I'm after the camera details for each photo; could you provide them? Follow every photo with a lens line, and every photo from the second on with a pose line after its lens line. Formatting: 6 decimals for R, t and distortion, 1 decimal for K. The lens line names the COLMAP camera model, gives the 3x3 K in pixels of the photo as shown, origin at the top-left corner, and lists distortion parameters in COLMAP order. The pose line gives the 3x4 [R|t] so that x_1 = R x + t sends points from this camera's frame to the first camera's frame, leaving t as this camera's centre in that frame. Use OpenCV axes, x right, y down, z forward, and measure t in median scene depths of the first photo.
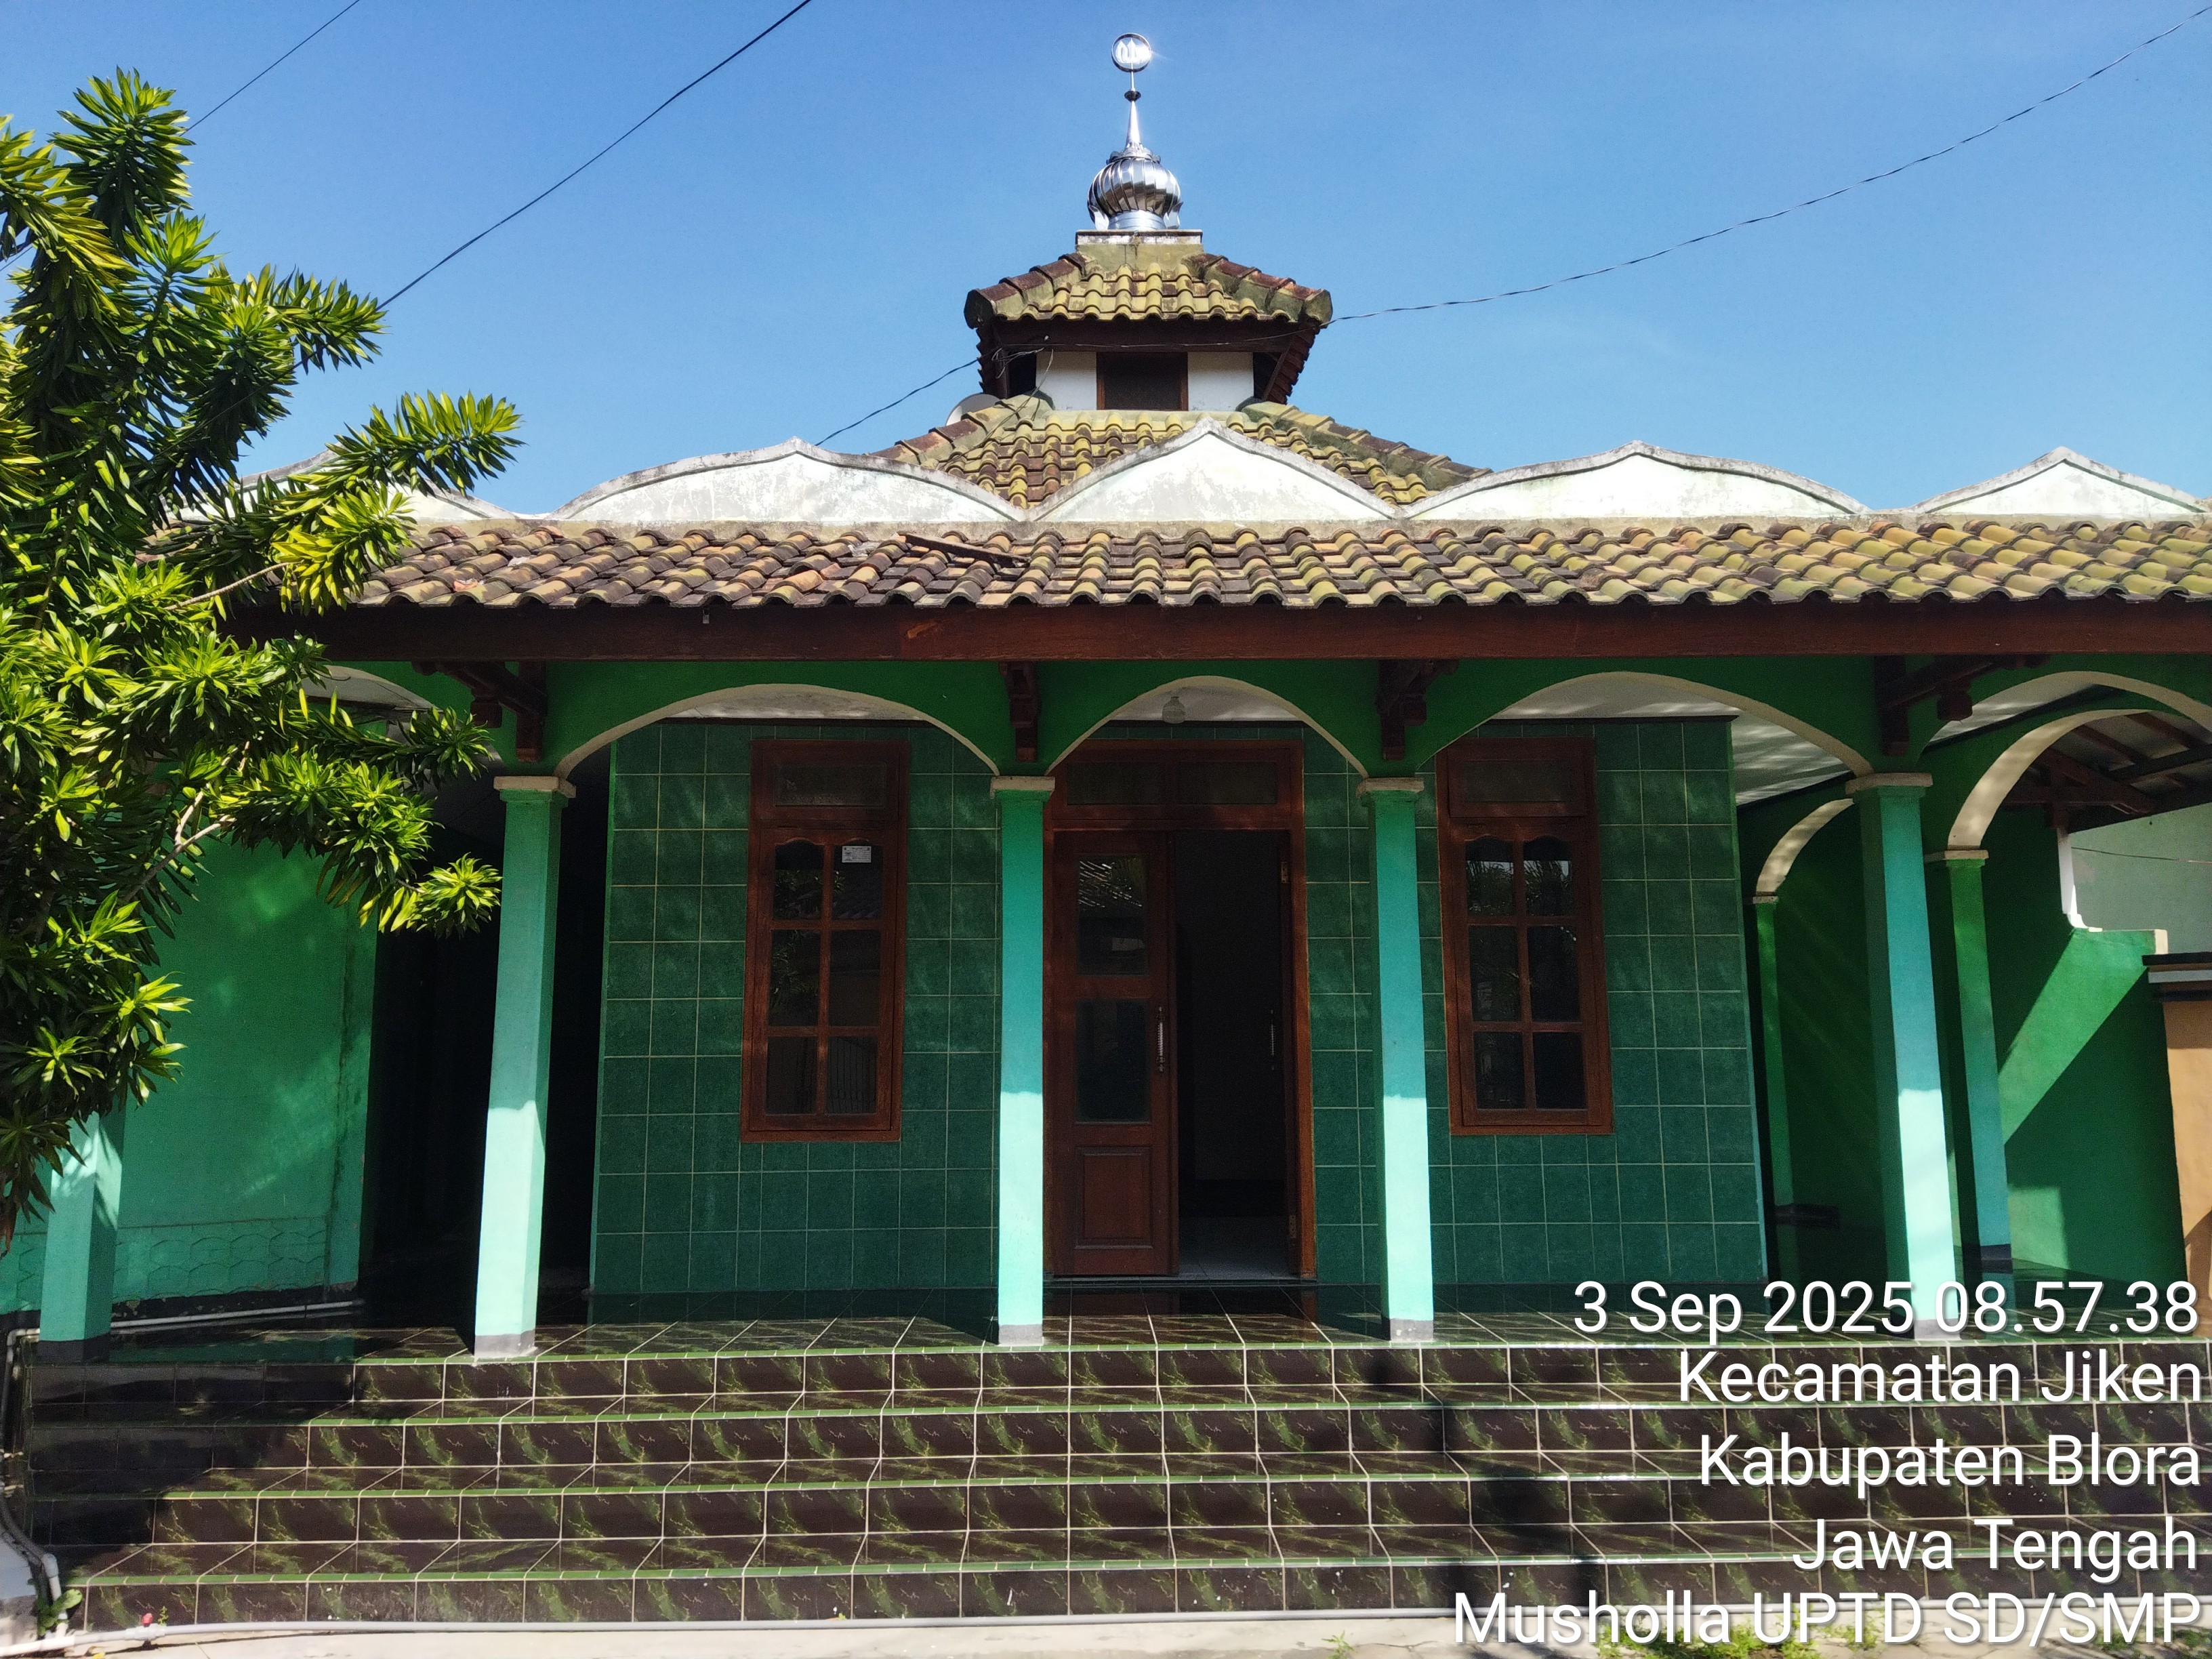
lens RADIAL K [[1640.6, 0, 1105.5], [0, 1640.6, 828.8], [0, 0, 1]] dist [0.001822, 0.000435]
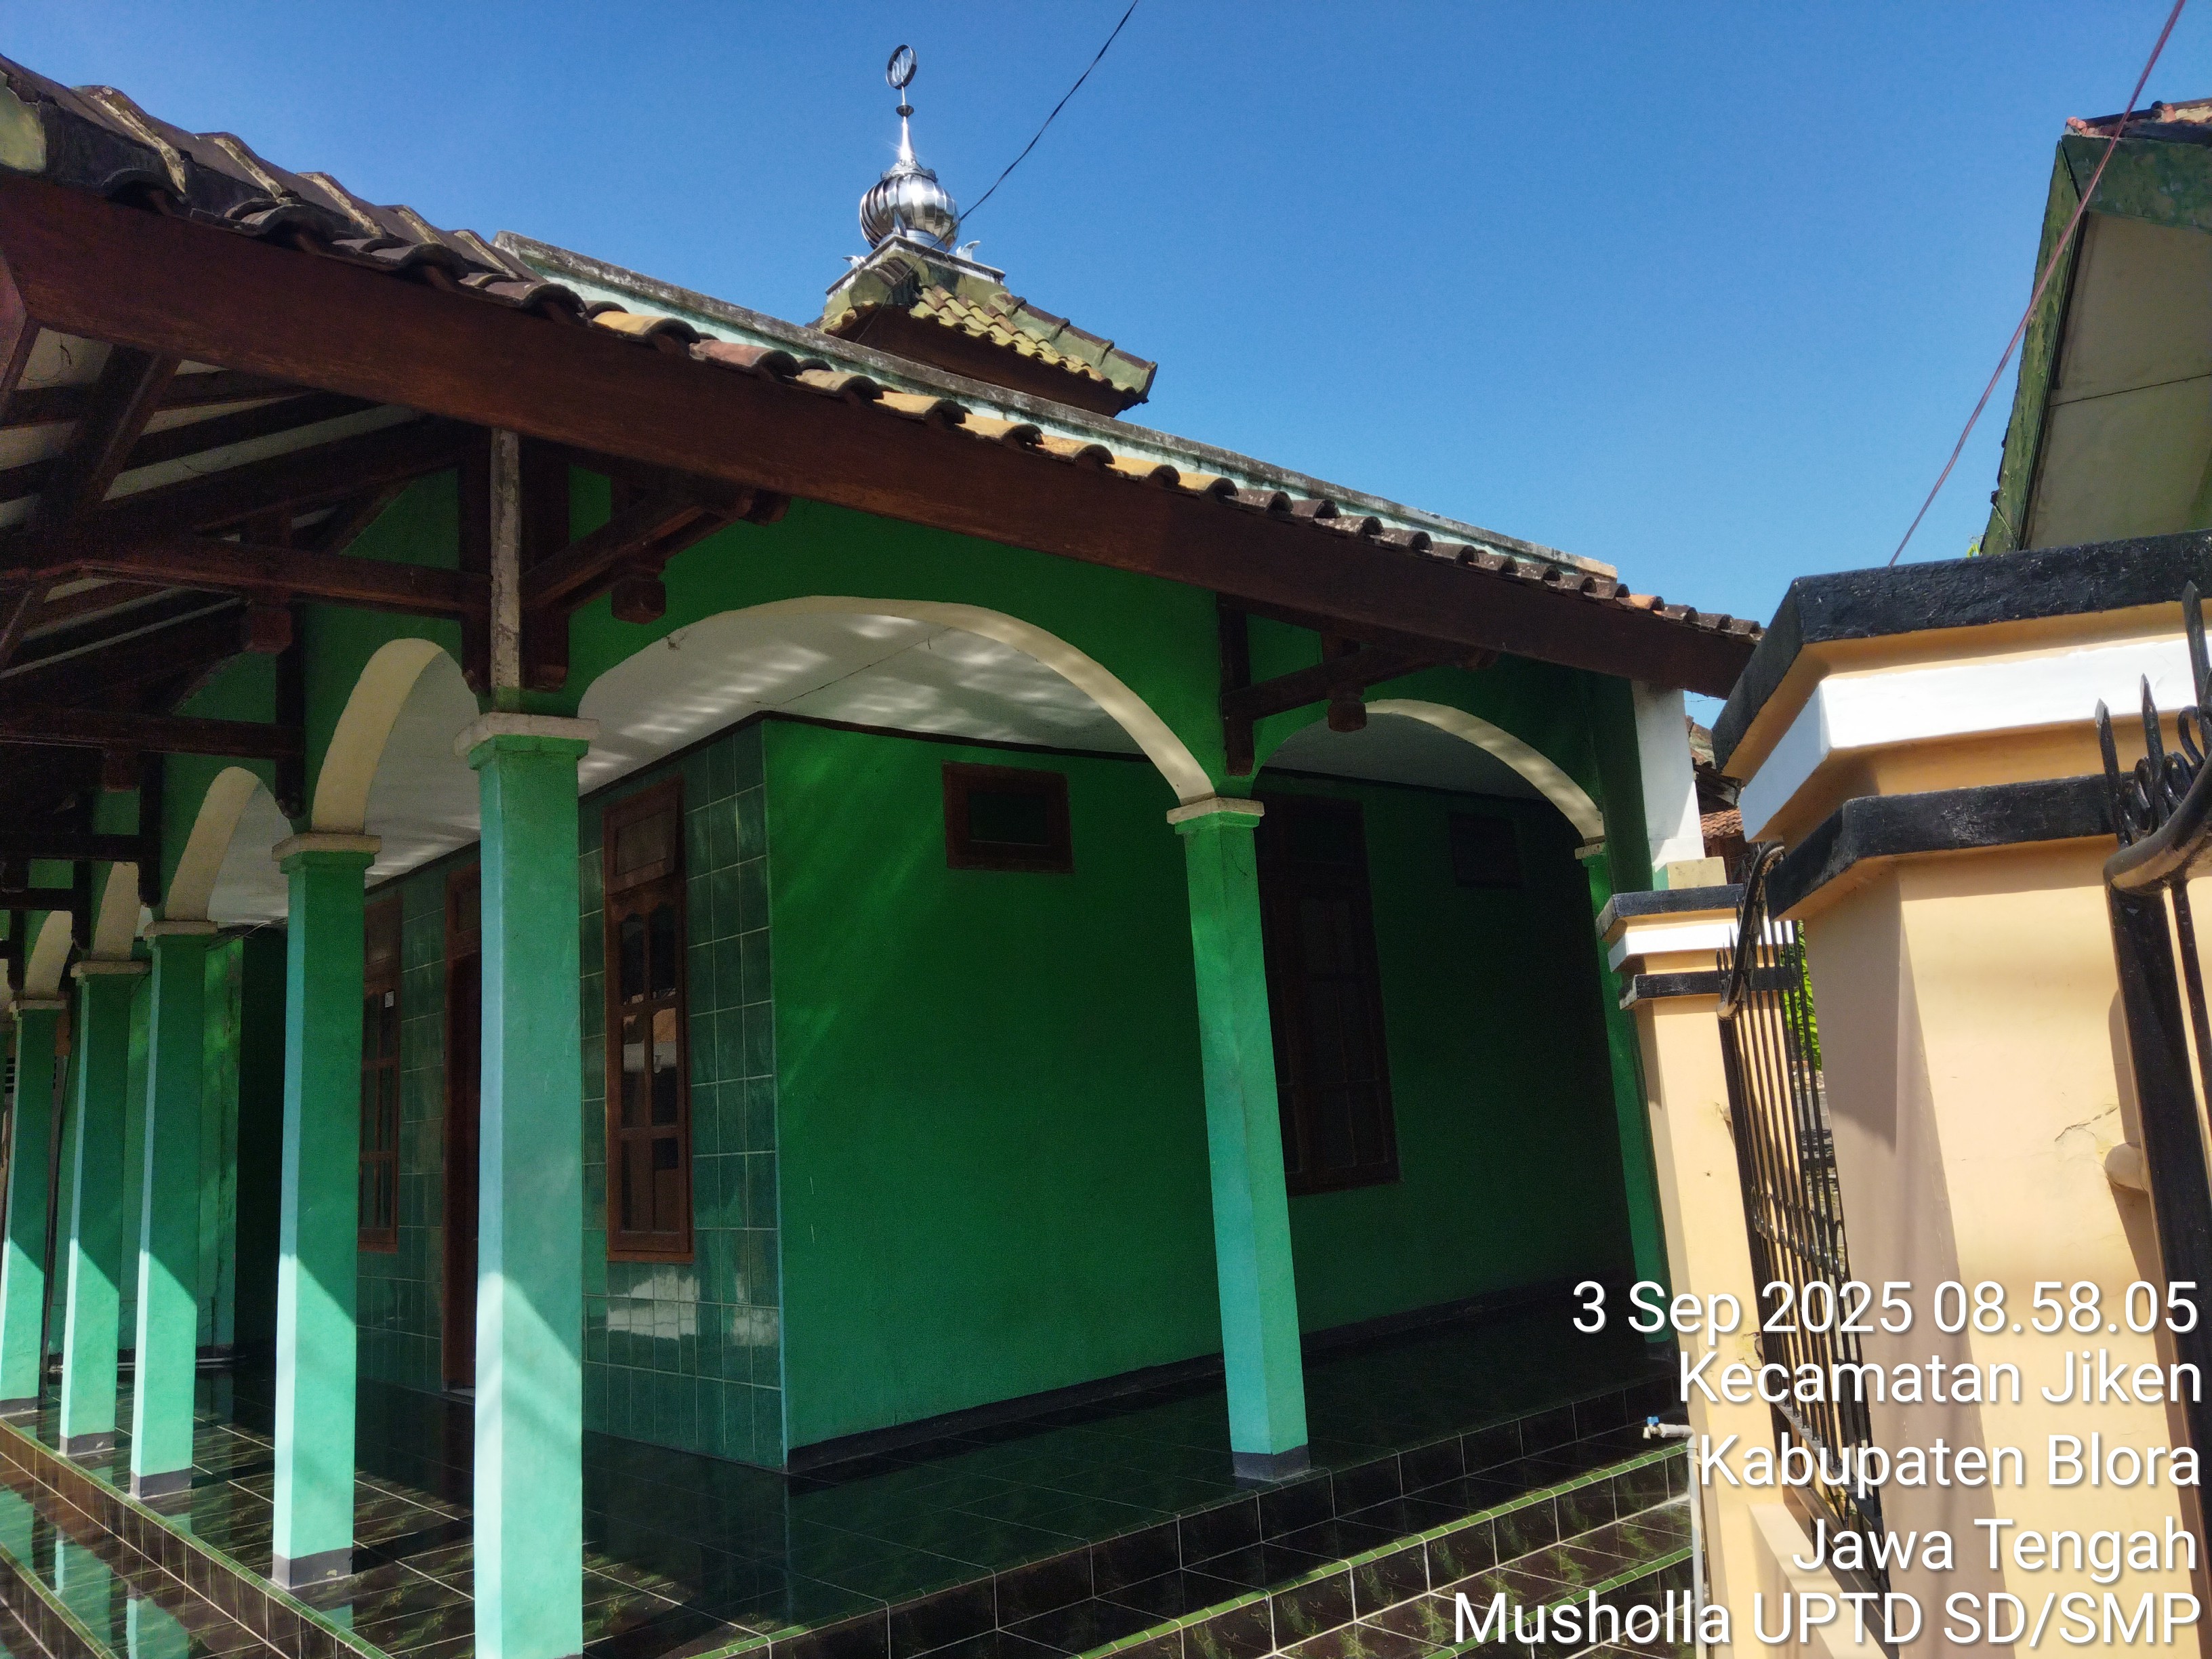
lens RADIAL K [[1640.6, 0, 1106.7], [0, 1640.6, 829.9], [0, 0, 1]] dist [0.001822, 0.000435]
pose [[0.631472, -0.167988, -0.756983, 1.093609], [0.167187, 0.982785, -0.078631, 0.075215], [0.757160, -0.076904, 0.648687, 0.651802]]
